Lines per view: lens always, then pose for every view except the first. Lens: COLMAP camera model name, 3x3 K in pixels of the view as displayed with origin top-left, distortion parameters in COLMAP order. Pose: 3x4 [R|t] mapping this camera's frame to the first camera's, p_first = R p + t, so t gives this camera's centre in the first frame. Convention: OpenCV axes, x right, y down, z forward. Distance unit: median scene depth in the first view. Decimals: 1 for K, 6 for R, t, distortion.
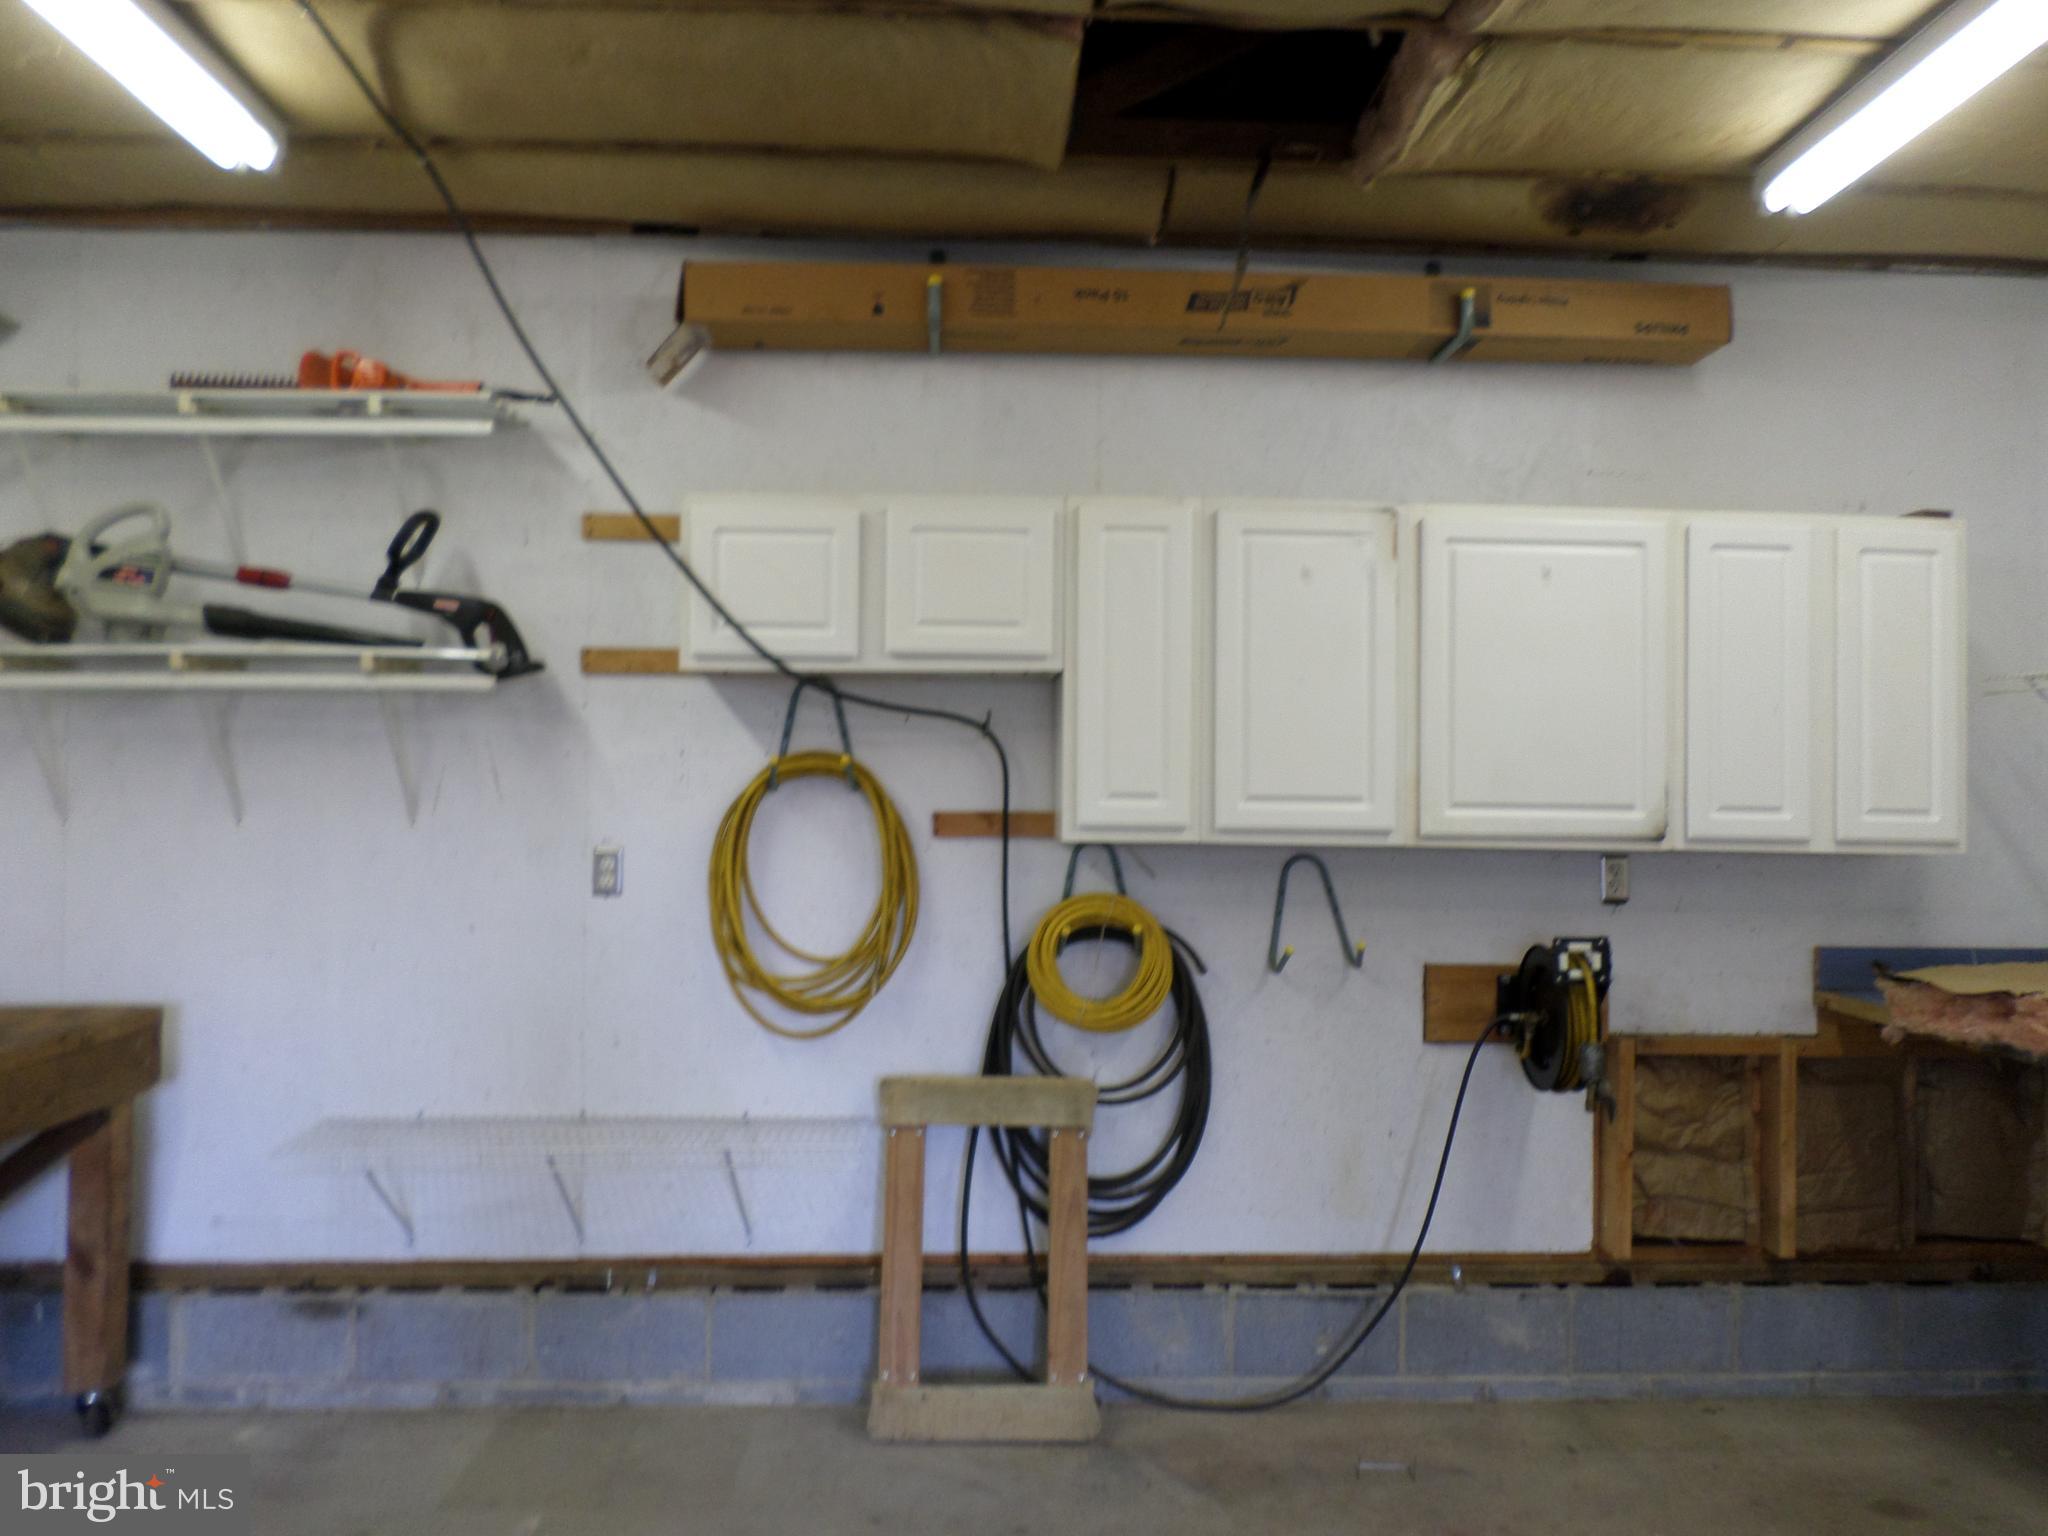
lens RADIAL K [[1561.6, 0, 1022.6], [0, 1561.6, 755.0], [0, 0, 1]] dist [-0.008815, -0.008123]
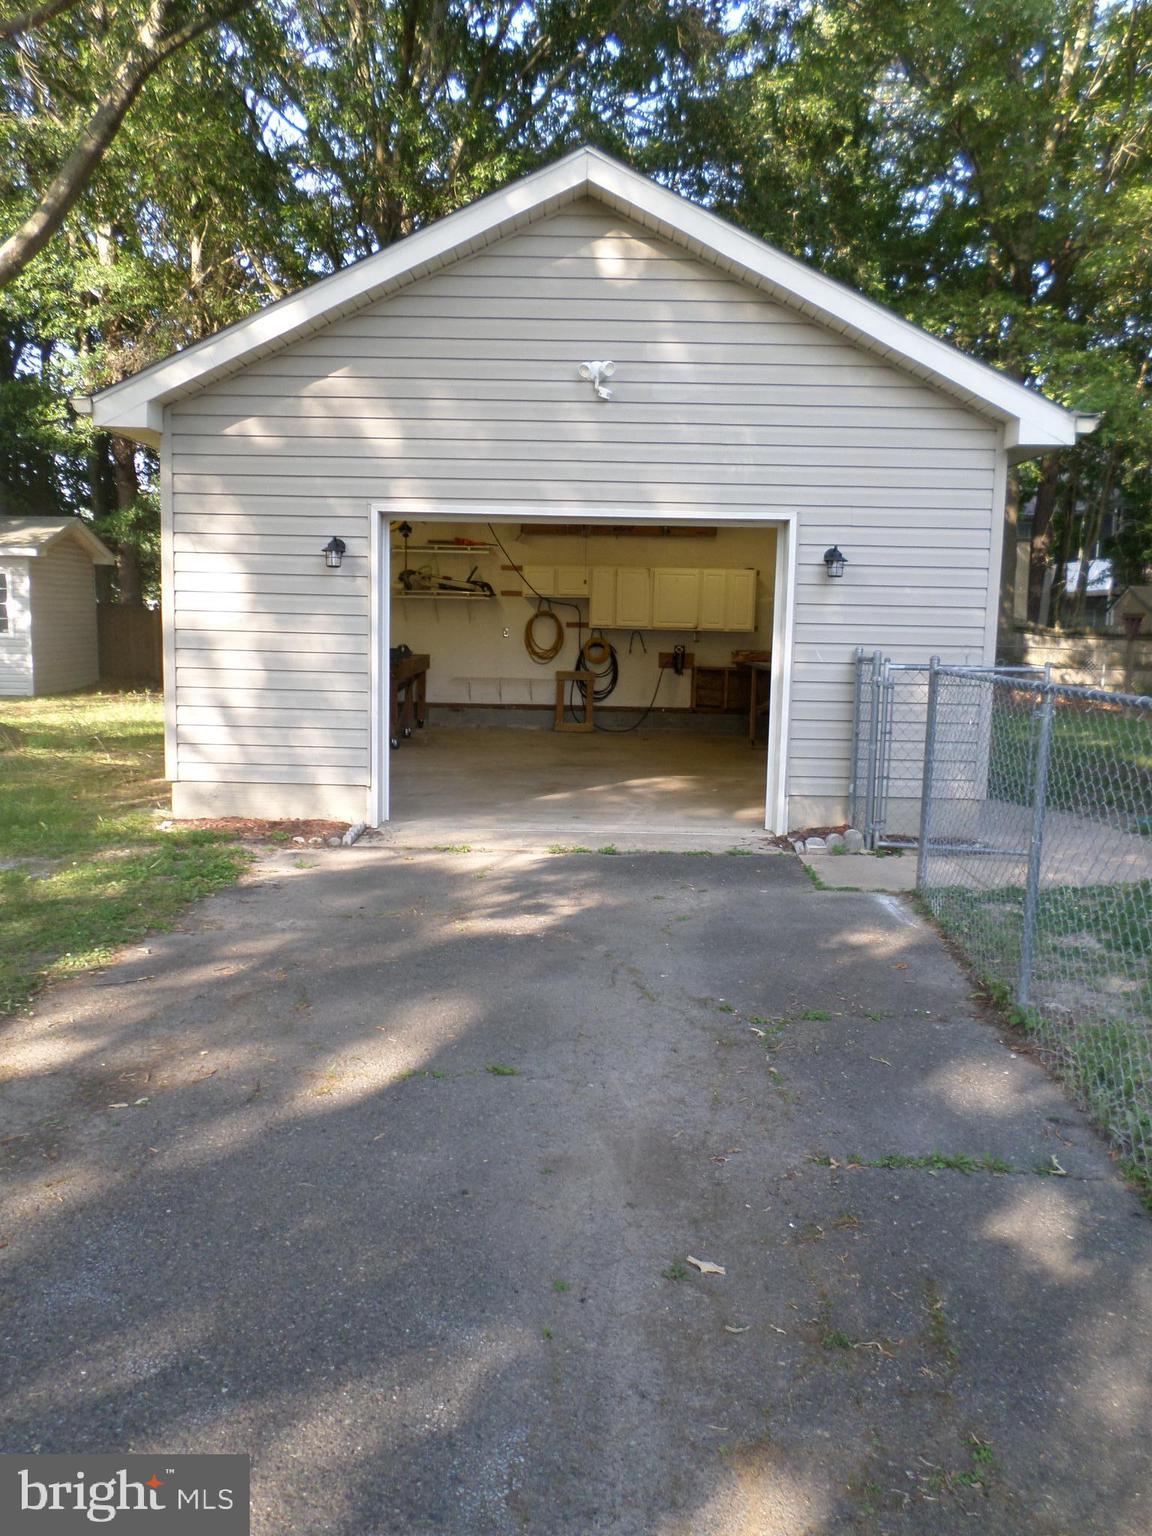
lens RADIAL K [[1217.5, 0, 560.7], [0, 1217.5, 769.0], [0, 0, 1]] dist [0.000335, -0.002931]
pose [[0.997985, 0.019197, -0.060476, 0.187692], [-0.010164, 0.989191, 0.146281, -0.077600], [0.062630, -0.145372, 0.987393, -3.247681]]
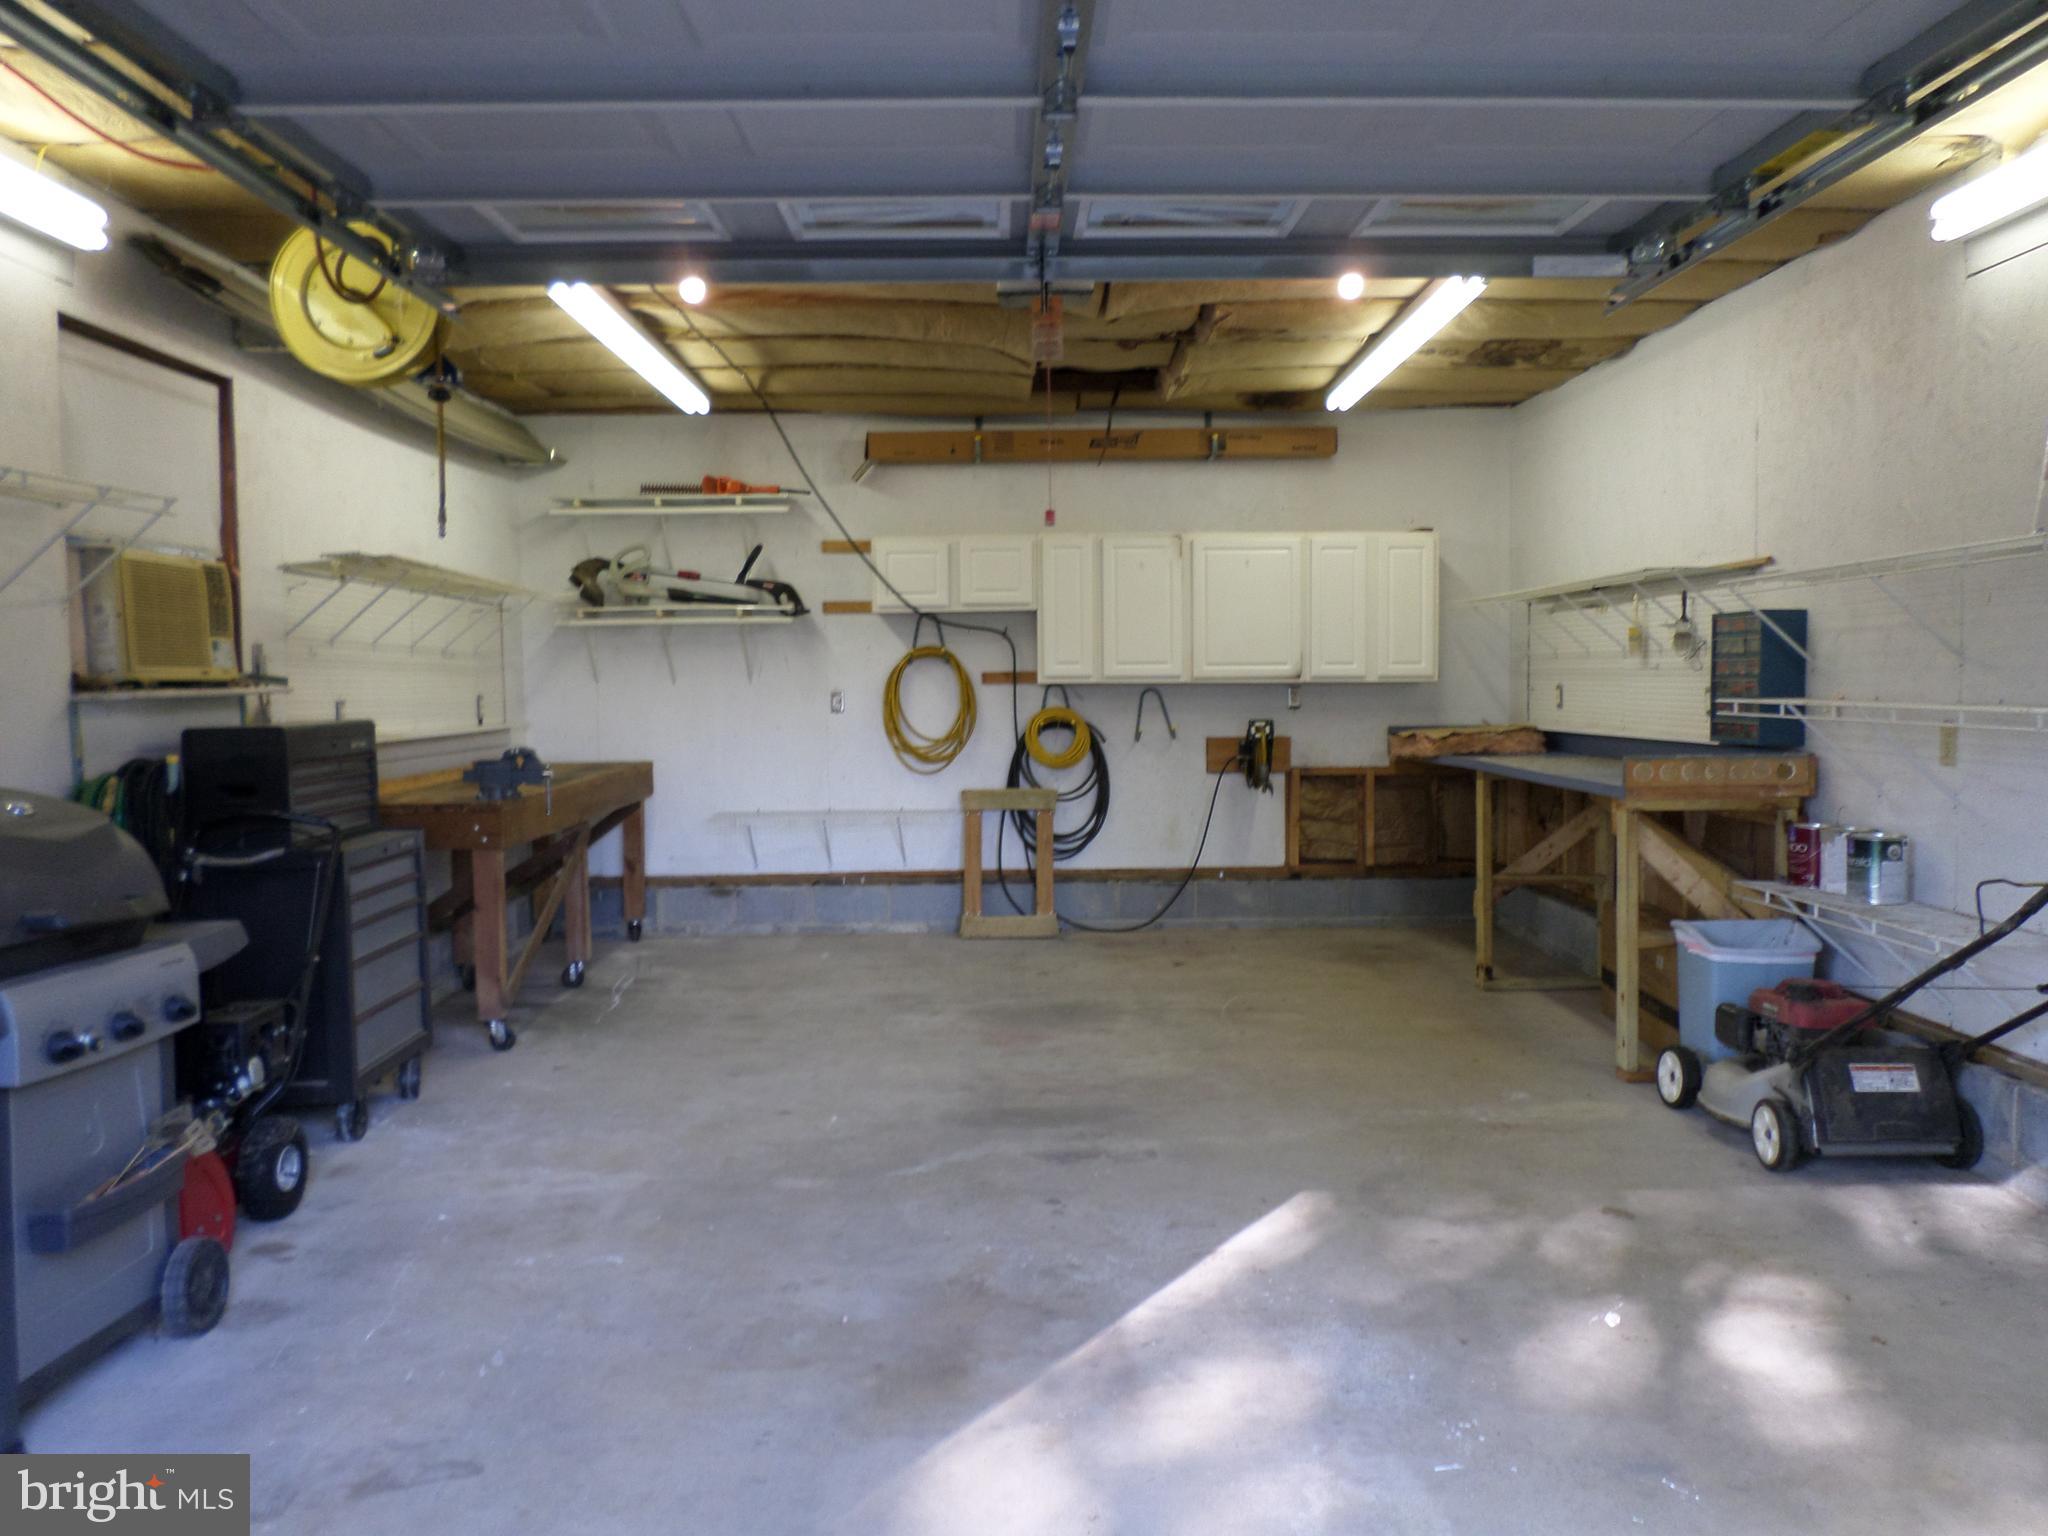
lens RADIAL K [[1509.4, 0, 1020.1], [0, 1509.4, 732.2], [0, 0, 1]] dist [-0.016451, -0.007430]
pose [[0.999336, -0.018468, -0.031416, 0.063978], [0.020355, 0.997940, 0.060845, -0.008132], [0.030228, -0.061444, 0.997653, -1.172012]]
